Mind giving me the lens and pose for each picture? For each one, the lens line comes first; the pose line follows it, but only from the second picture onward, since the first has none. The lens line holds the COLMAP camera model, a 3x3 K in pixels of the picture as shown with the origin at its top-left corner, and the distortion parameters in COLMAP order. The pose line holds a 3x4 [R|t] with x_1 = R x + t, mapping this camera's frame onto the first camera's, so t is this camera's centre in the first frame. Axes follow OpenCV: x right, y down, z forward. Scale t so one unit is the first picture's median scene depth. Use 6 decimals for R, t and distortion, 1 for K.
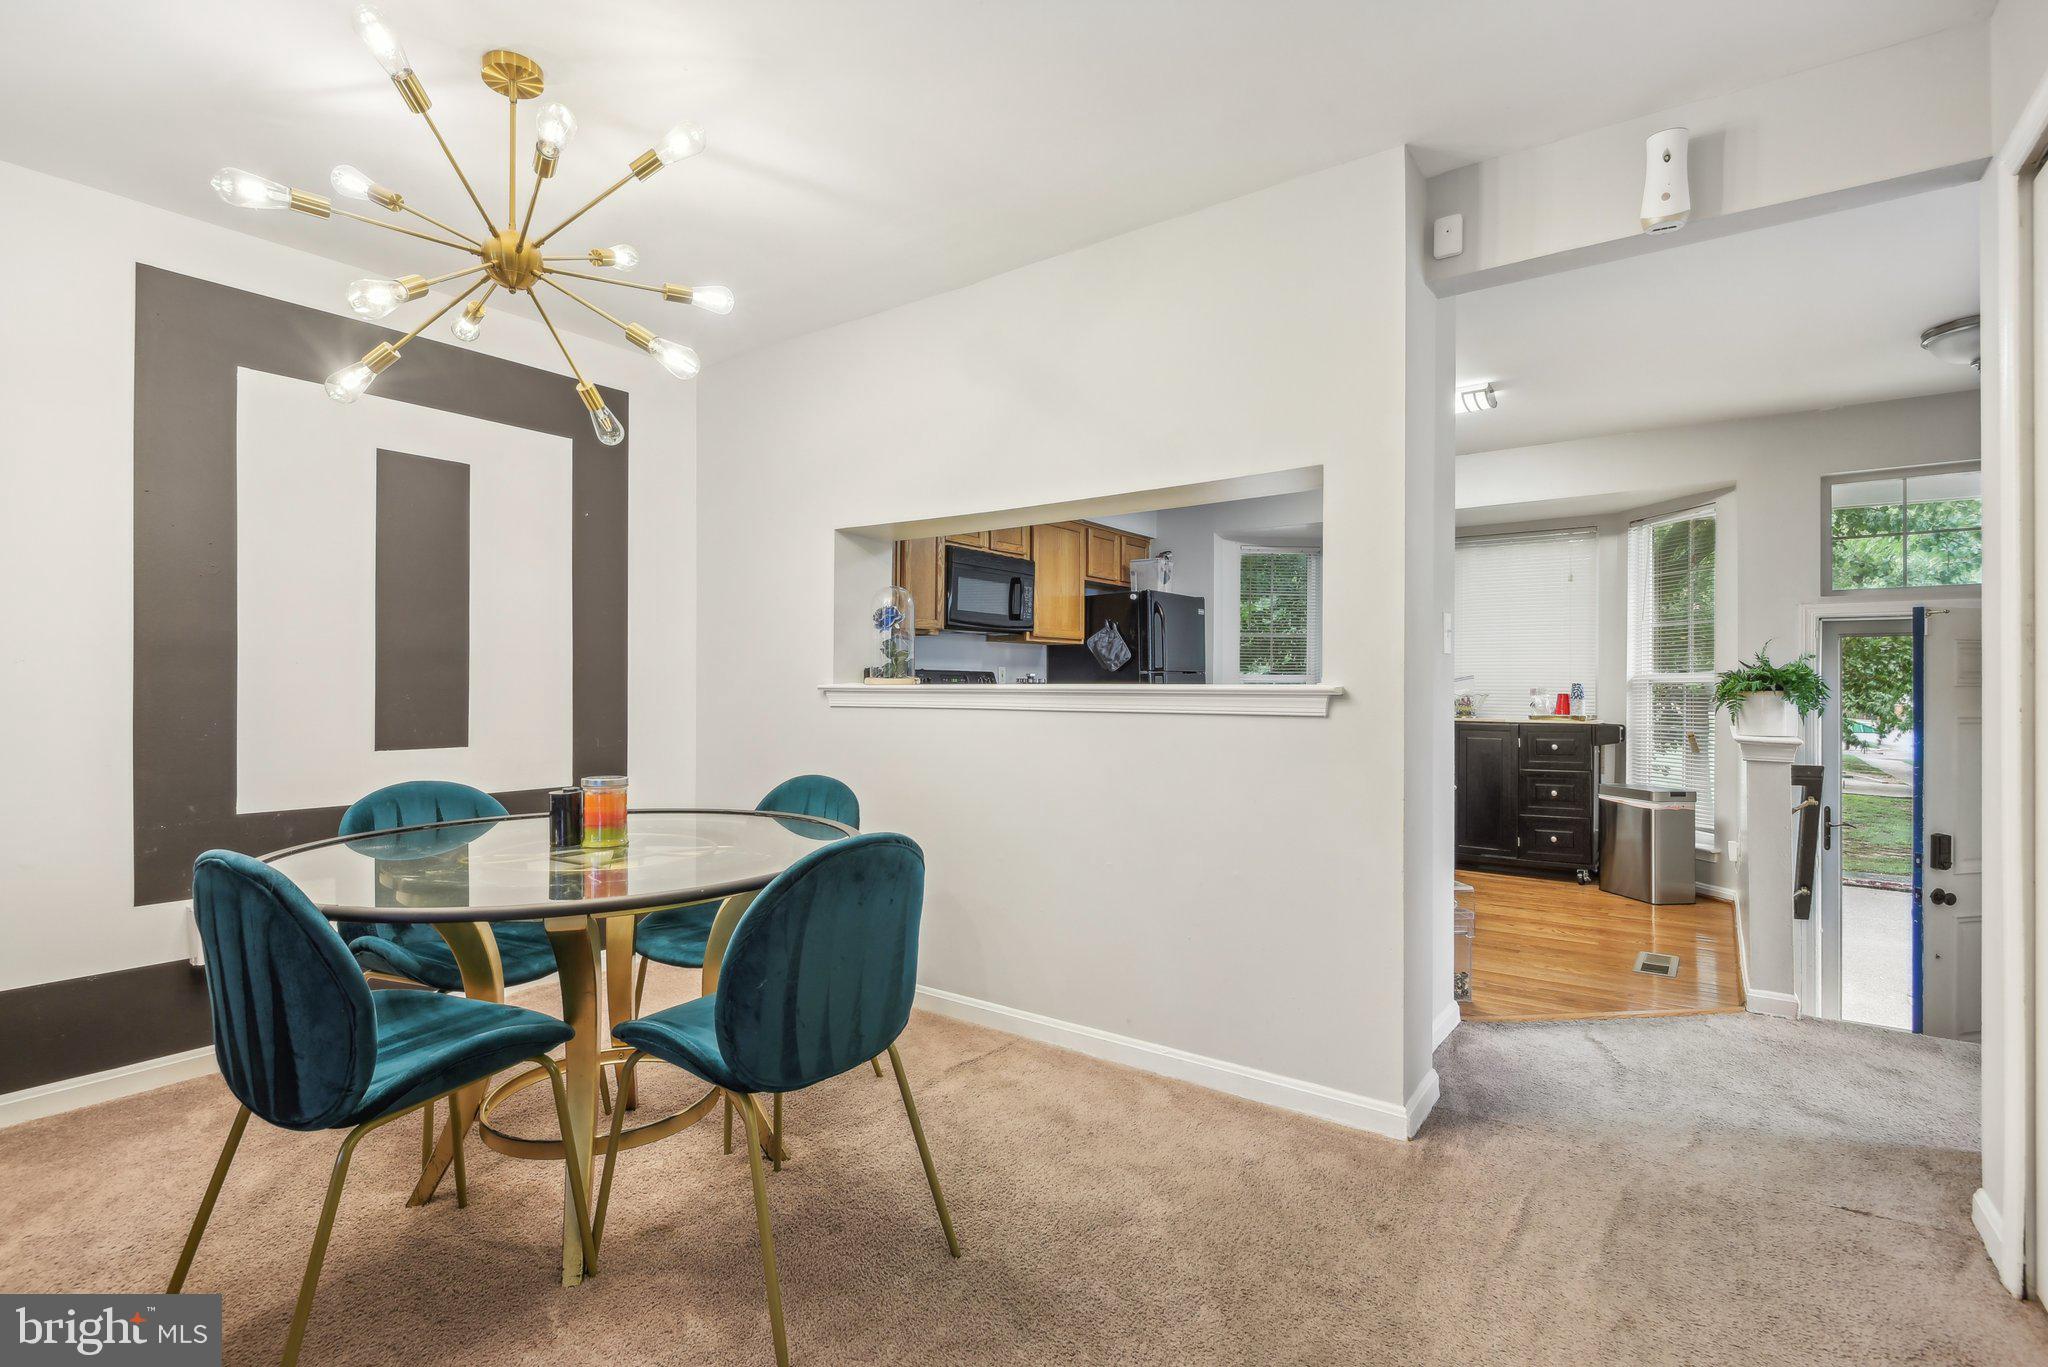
lens RADIAL K [[948.2, 0, 1024.0], [0, 948.2, 683.5], [0, 0, 1]] dist [-0.001107, -0.000106]
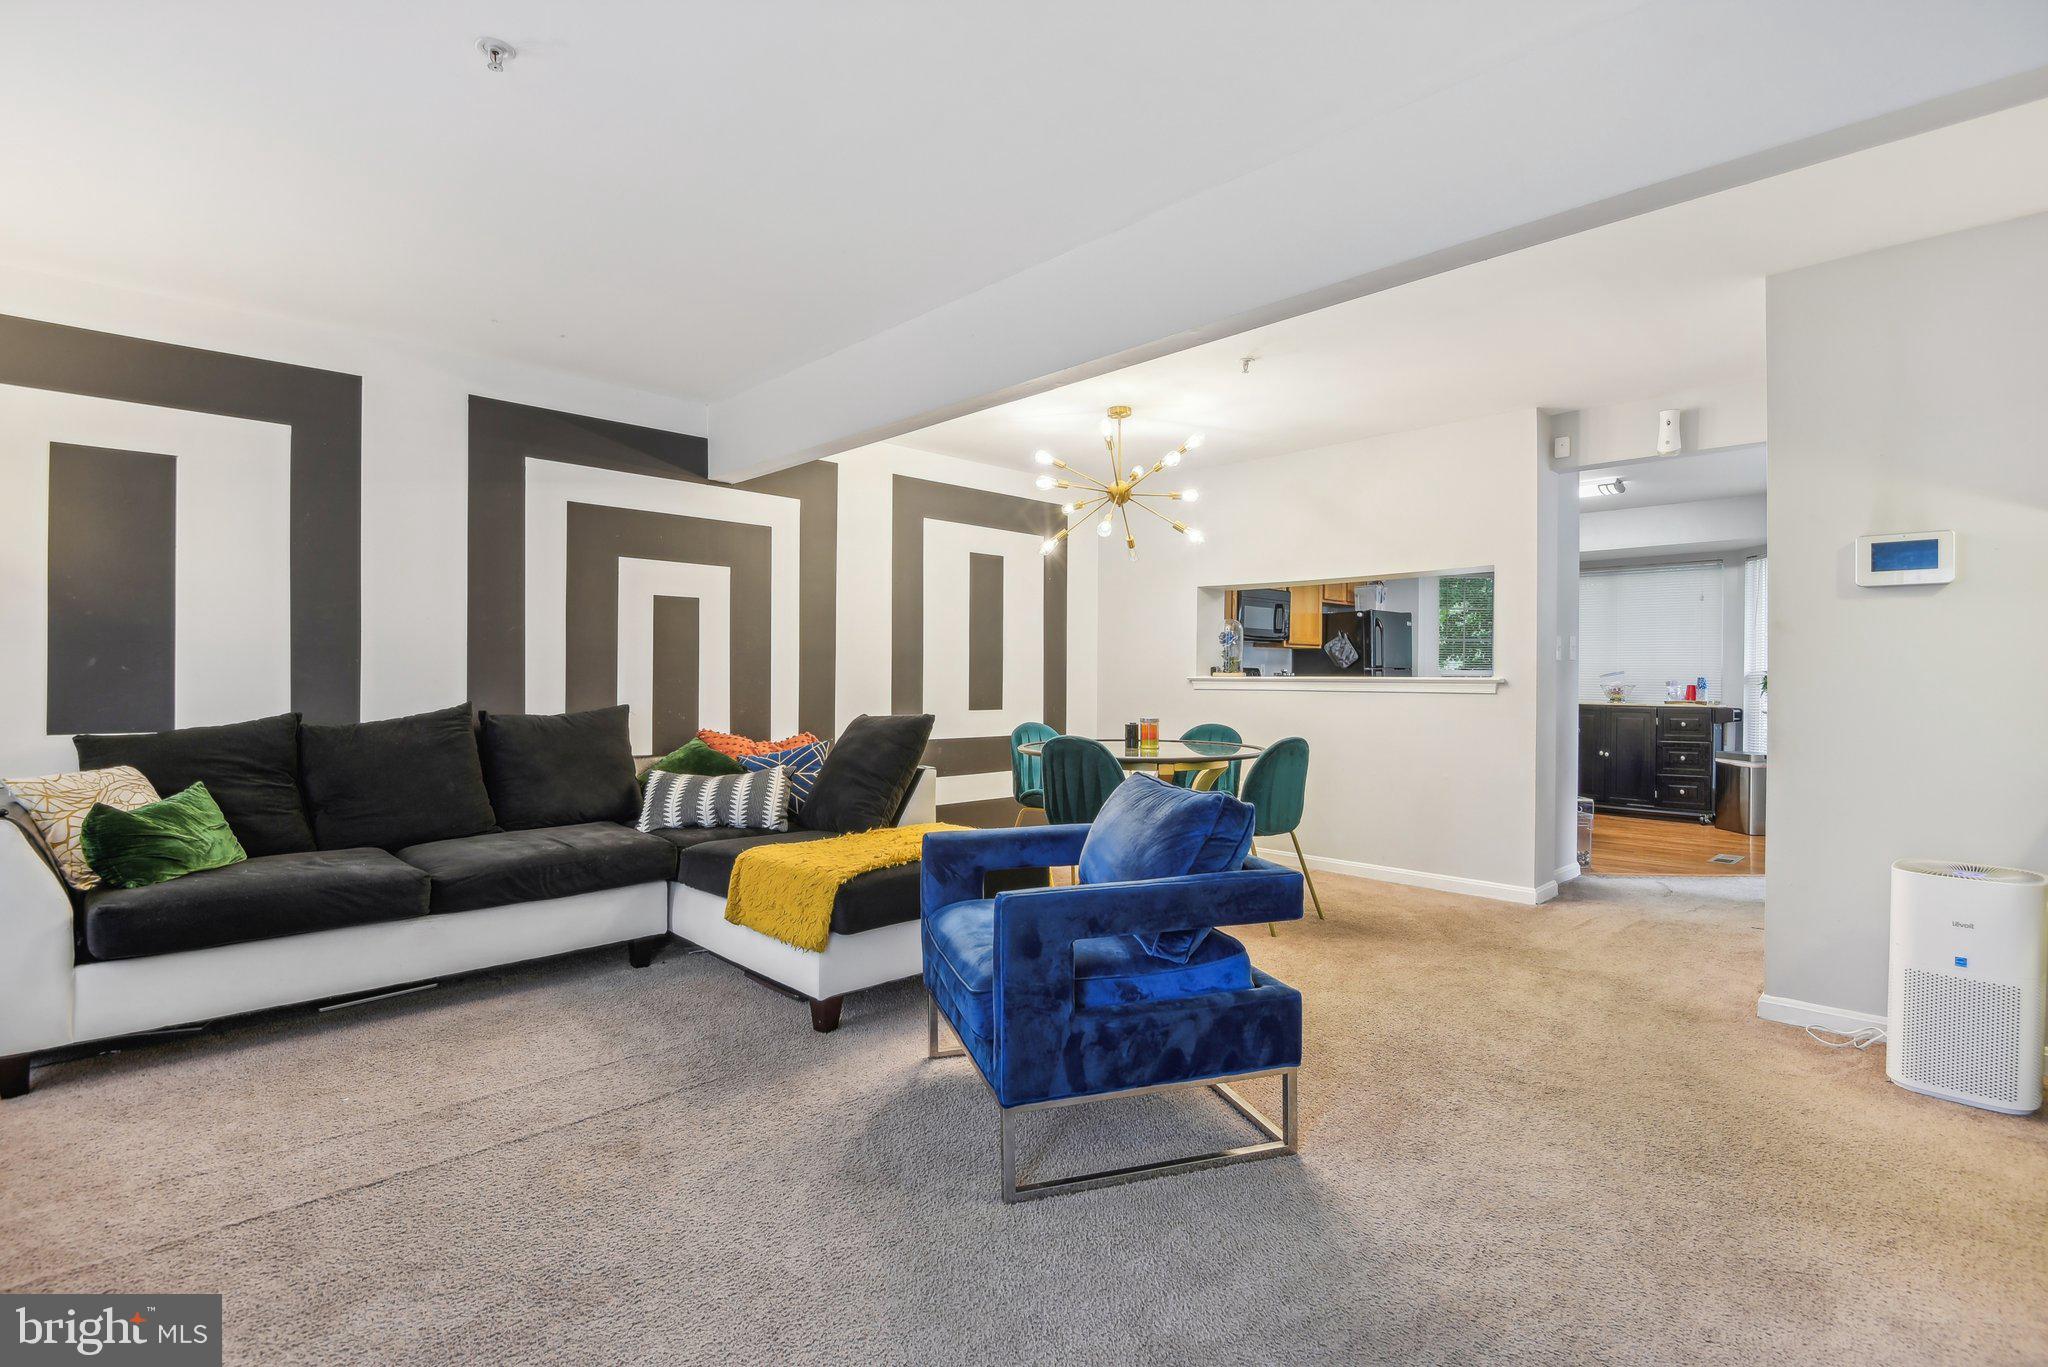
lens RADIAL K [[945.1, 0, 1024.0], [0, 945.1, 683.5], [0, 0, 1]] dist [-0.021260, -0.000255]
pose [[0.983874, 0.004470, -0.178806, -0.131407], [-0.003143, 0.999965, 0.007699, 0.001189], [0.178835, -0.007013, 0.983854, -0.488863]]
